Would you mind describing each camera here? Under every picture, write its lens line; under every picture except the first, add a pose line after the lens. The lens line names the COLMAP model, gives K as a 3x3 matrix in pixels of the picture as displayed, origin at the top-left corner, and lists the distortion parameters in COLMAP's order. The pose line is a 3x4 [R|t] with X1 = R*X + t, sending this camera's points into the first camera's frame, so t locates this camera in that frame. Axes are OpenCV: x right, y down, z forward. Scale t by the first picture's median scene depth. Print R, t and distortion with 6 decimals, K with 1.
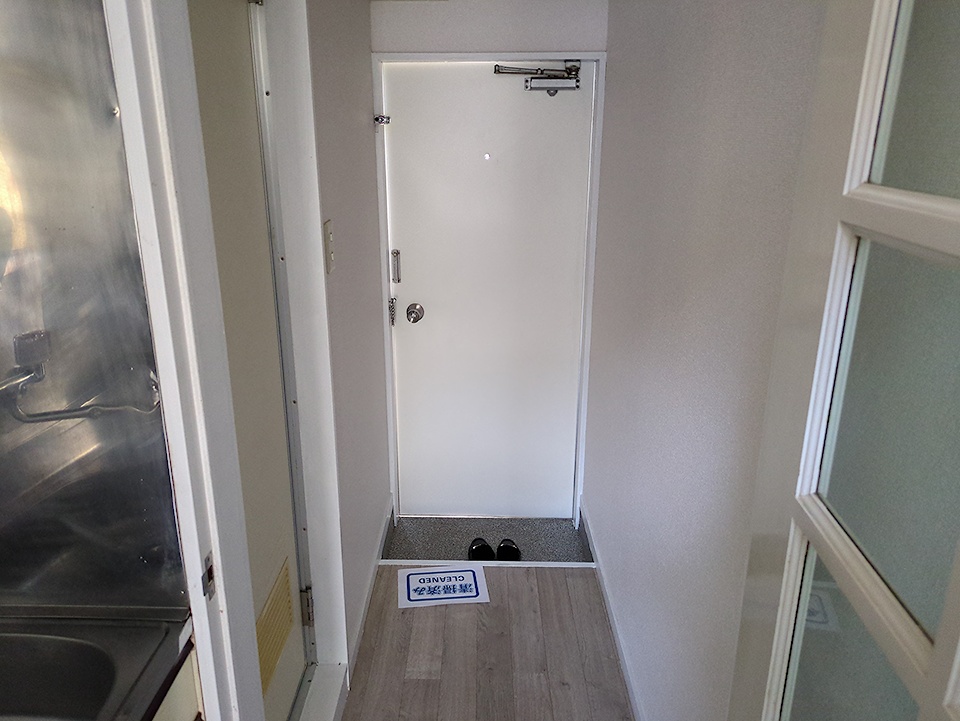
lens RADIAL K [[717.5, 0, 472.2], [0, 717.5, 360.1], [0, 0, 1]] dist [0.055088, -0.049242]
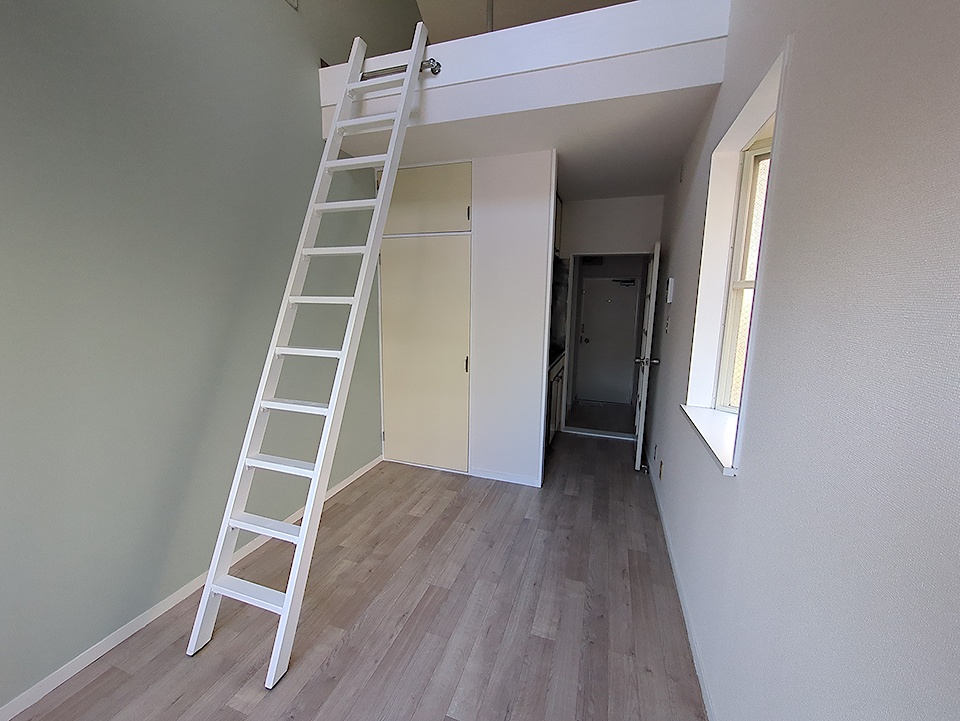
lens RADIAL K [[378.4, 0, 478.1], [0, 378.4, 363.8], [0, 0, 1]] dist [0.001851, 0.000451]
pose [[0.950833, 0.061479, -0.303540, -0.012846], [-0.107130, 0.984885, -0.136103, 0.438279], [0.290585, 0.161929, 0.943048, -1.173649]]
